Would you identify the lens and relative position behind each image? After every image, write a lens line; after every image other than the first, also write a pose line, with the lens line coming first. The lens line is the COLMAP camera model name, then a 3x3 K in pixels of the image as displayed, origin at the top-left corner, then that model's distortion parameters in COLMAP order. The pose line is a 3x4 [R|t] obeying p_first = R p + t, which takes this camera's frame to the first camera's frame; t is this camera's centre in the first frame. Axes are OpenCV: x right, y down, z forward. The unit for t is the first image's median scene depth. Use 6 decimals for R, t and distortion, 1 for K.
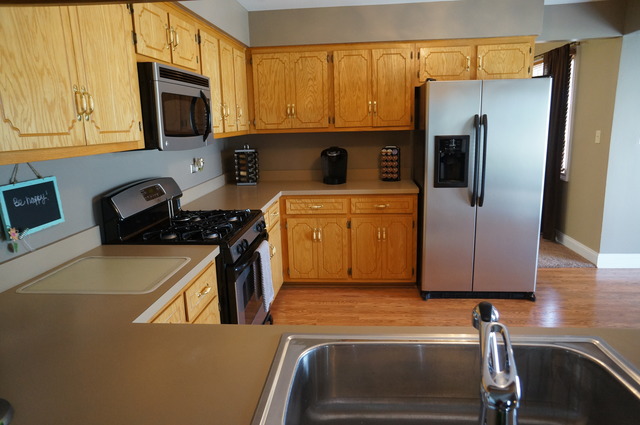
lens RADIAL K [[433.7, 0, 320.5], [0, 433.7, 210.2], [0, 0, 1]] dist [-0.061660, 0.091615]
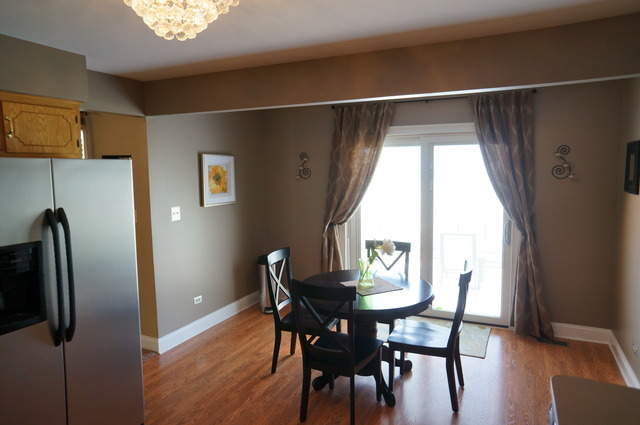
lens RADIAL K [[433.7, 0, 320.5], [0, 433.7, 210.2], [0, 0, 1]] dist [-0.061660, 0.091615]
pose [[0.351257, -0.069898, 0.933666, -0.095217], [0.186700, 0.982411, 0.003309, -0.129148], [-0.917476, 0.173153, 0.358129, 0.340277]]
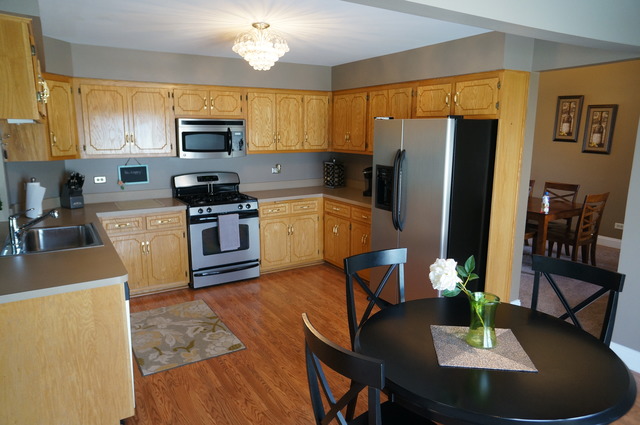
lens RADIAL K [[433.7, 0, 320.5], [0, 433.7, 210.2], [0, 0, 1]] dist [-0.061660, 0.091615]
pose [[0.590052, 0.177035, -0.787716, 1.043790], [-0.182897, 0.979609, 0.083159, -0.109224], [0.786376, 0.095003, 0.610399, 0.141183]]
